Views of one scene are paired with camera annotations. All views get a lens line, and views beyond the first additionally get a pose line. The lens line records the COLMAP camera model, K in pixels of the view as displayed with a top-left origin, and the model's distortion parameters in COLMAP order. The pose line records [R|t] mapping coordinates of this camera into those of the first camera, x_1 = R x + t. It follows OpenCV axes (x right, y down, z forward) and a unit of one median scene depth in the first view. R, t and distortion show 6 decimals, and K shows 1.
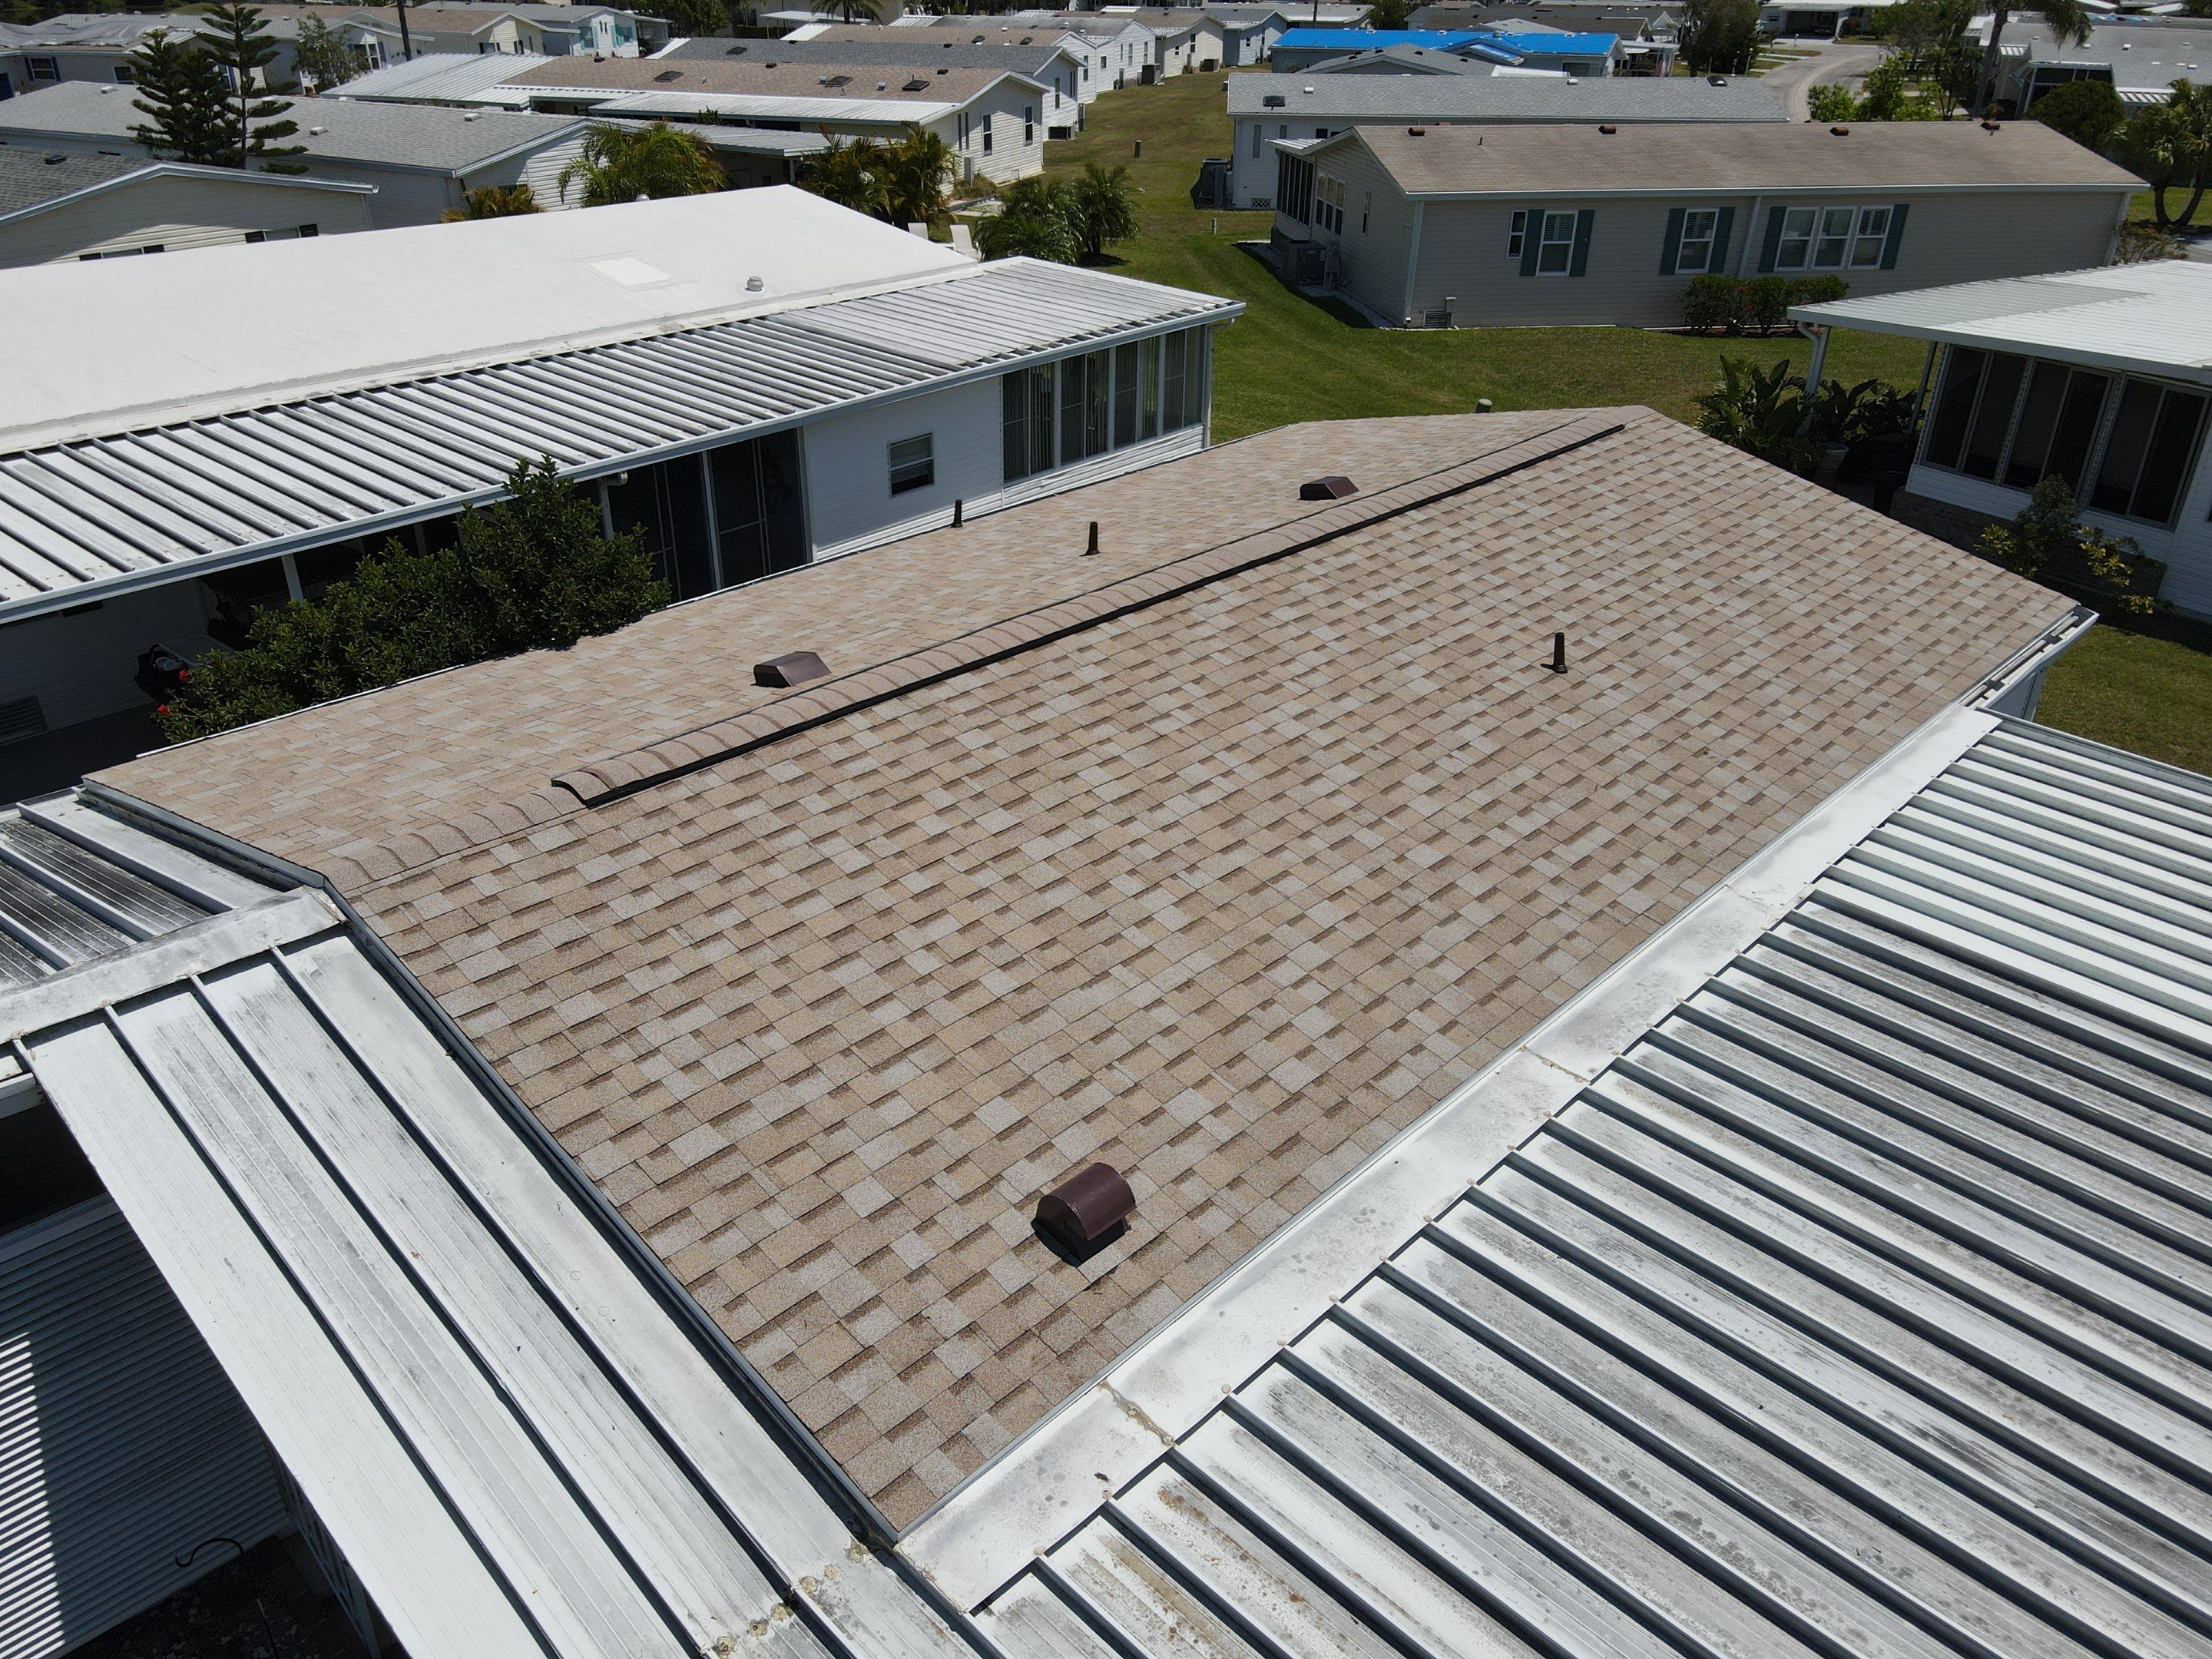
lens RADIAL K [[1634.2, 0, 1074.1], [0, 1634.2, 823.3], [0, 0, 1]] dist [-0.029008, 0.086095]
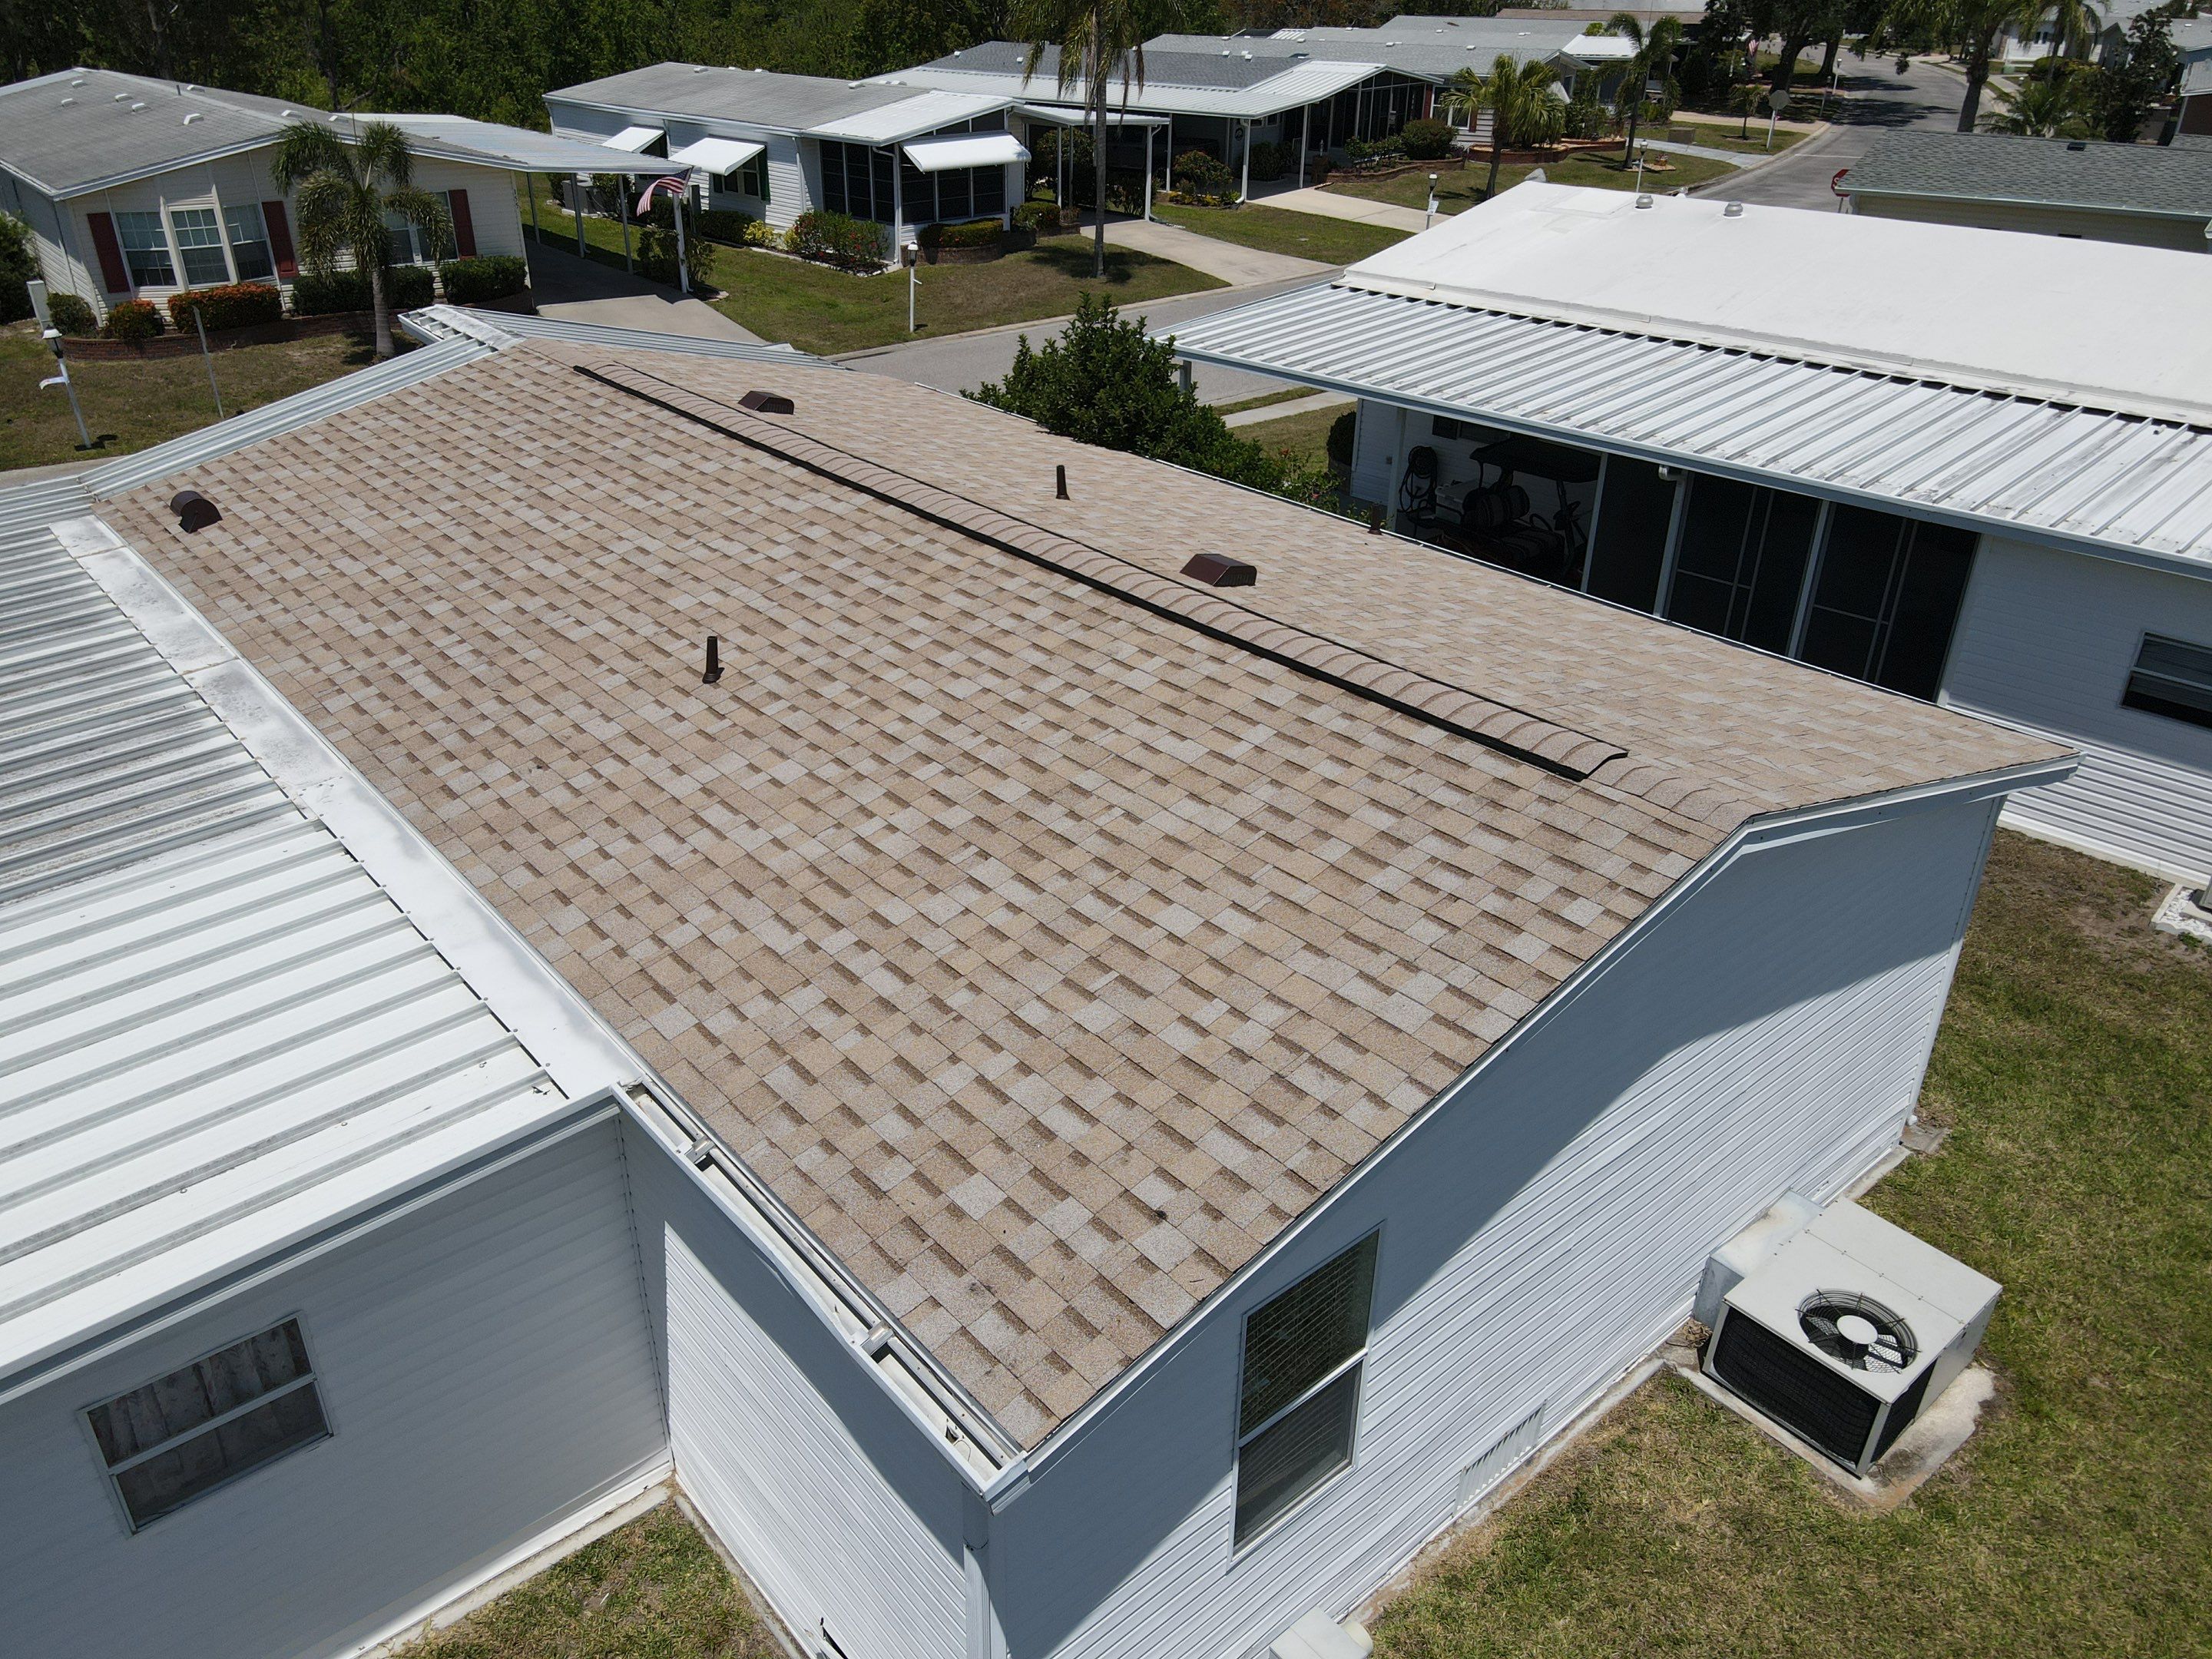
lens RADIAL K [[1591.5, 0, 1058.5], [0, 1591.5, 841.9], [0, 0, 1]] dist [0.036262, 0.003775]
pose [[-0.108646, 0.474308, -0.873629, 1.151169], [-0.468244, 0.750814, 0.465861, -0.555292], [0.876895, 0.459685, 0.140519, 1.169874]]
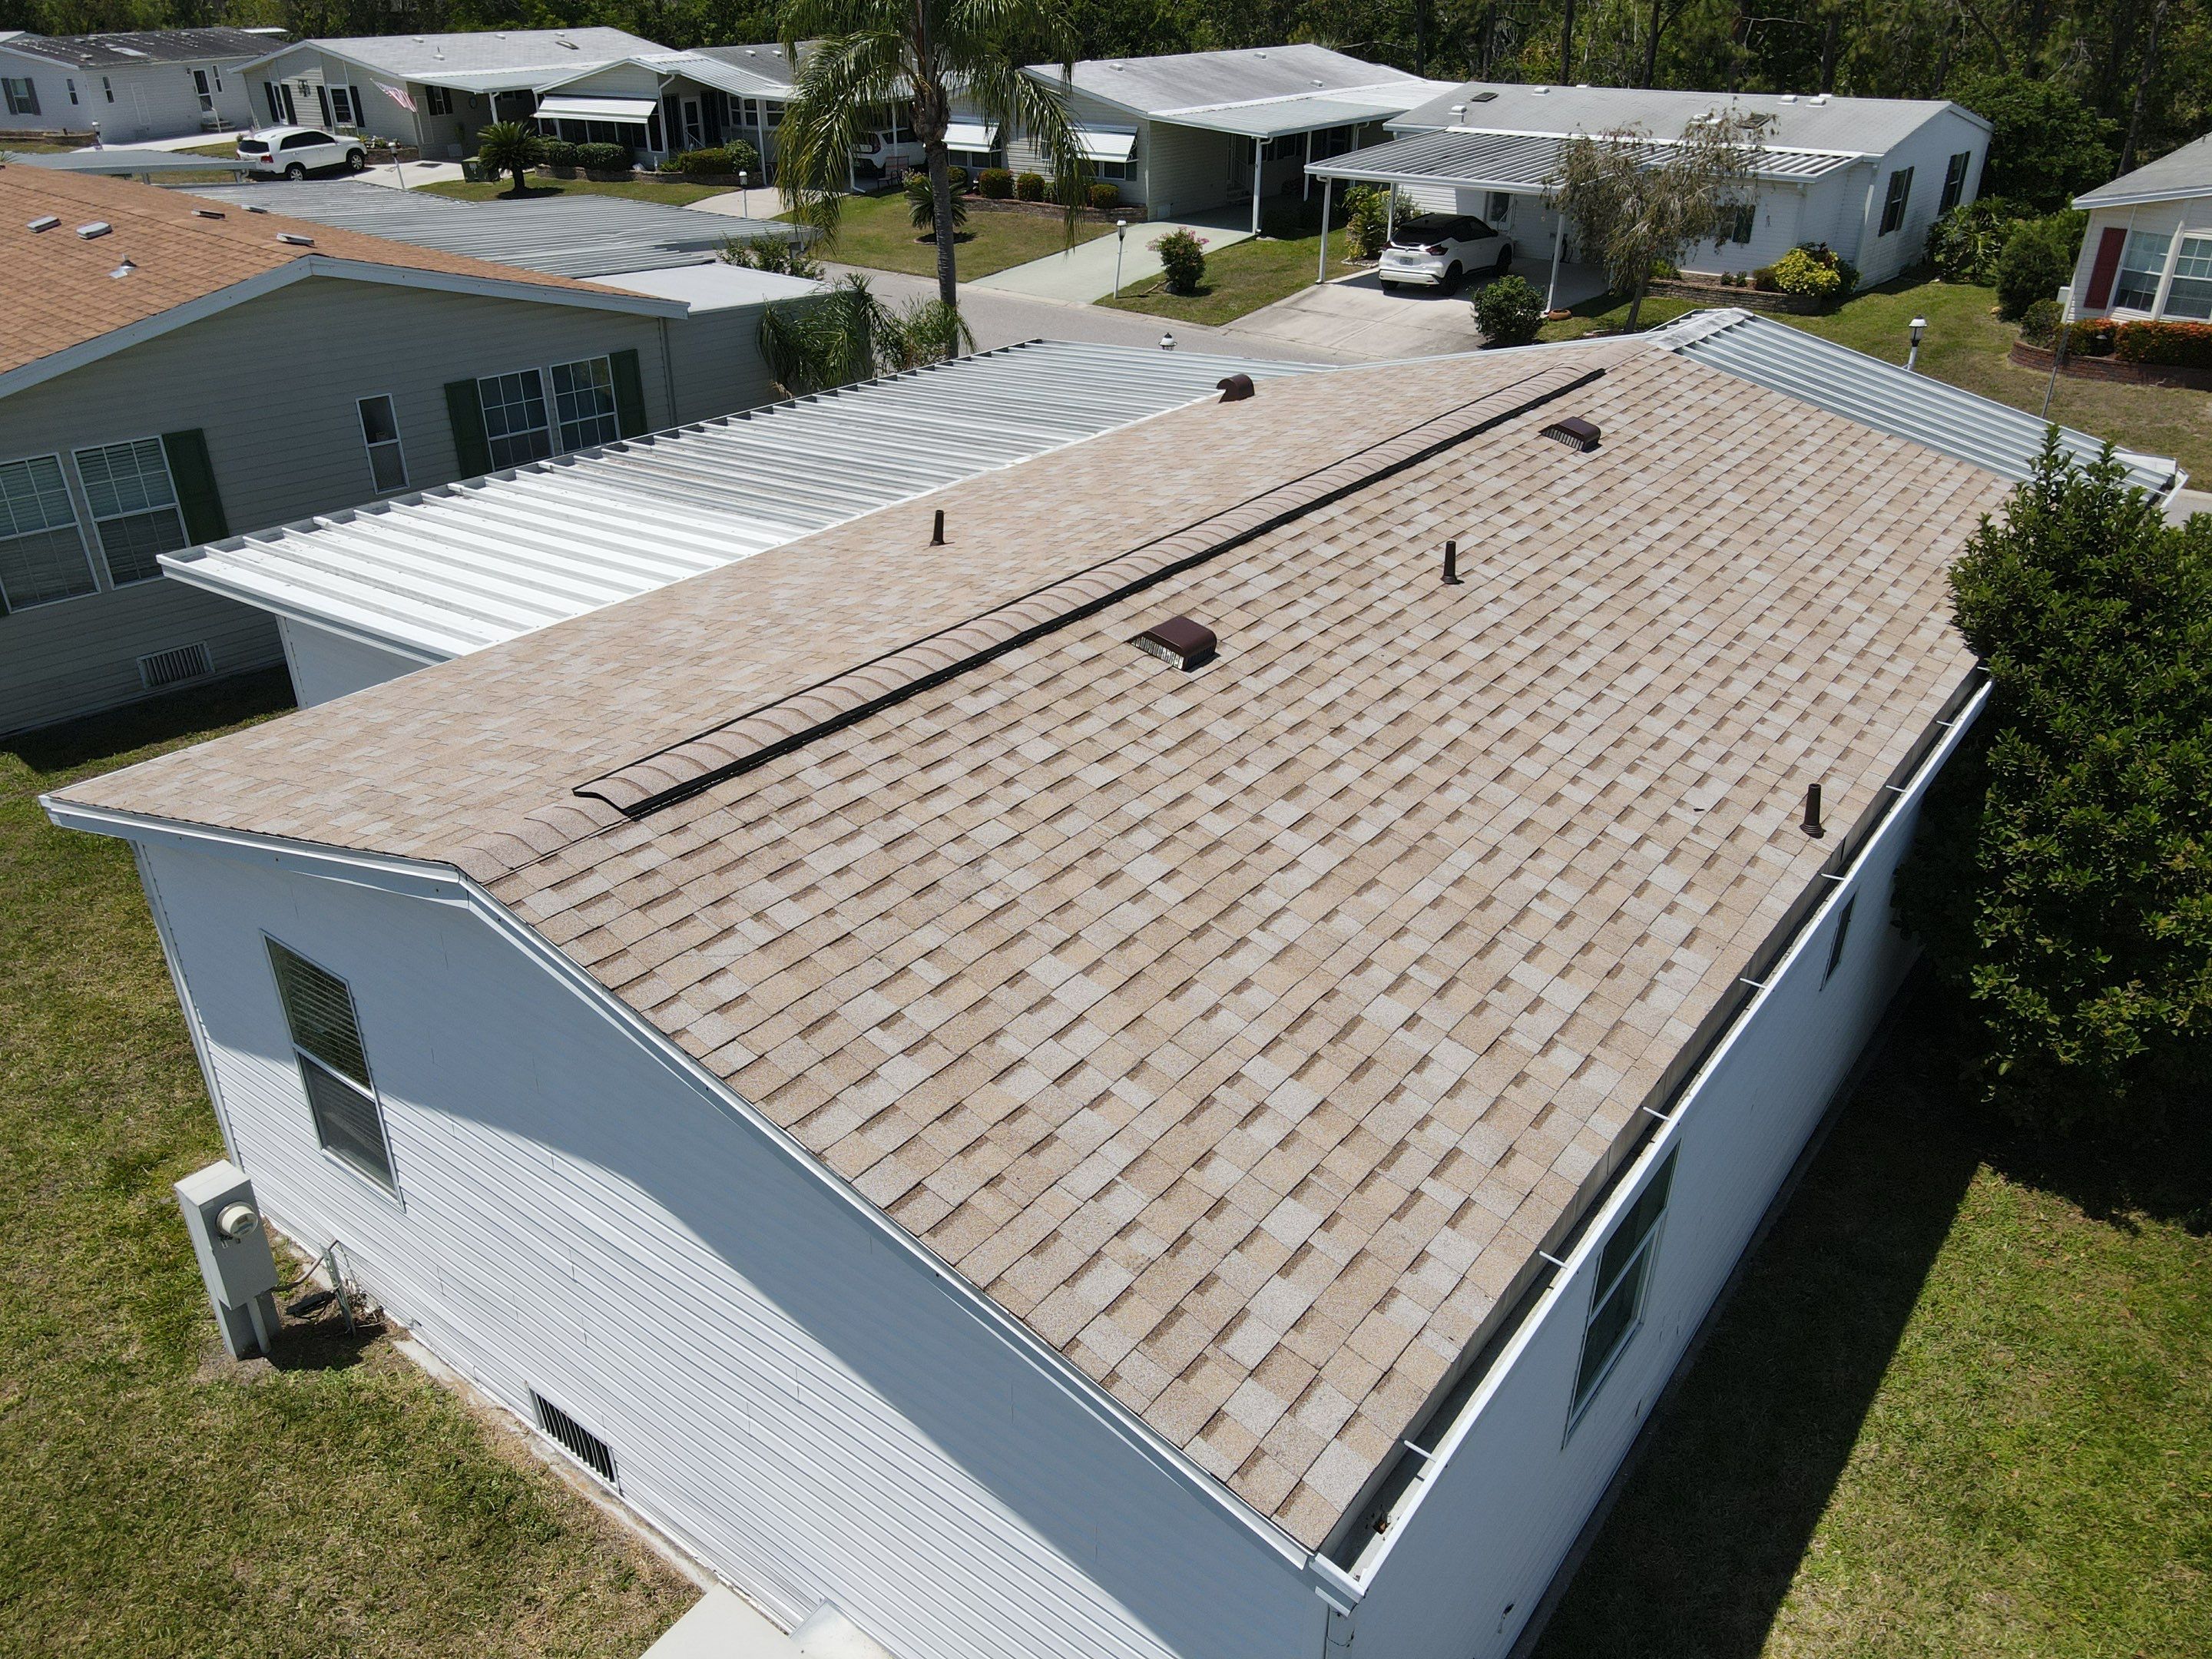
lens RADIAL K [[1618.1, 0, 1075.1], [0, 1618.1, 828.1], [0, 0, 1]] dist [0.003181, 0.007885]
pose [[-0.993129, 0.050277, -0.105673, 0.354215], [-0.059494, 0.560676, 0.825895, -0.924651], [0.100771, 0.826507, -0.553833, 1.873946]]
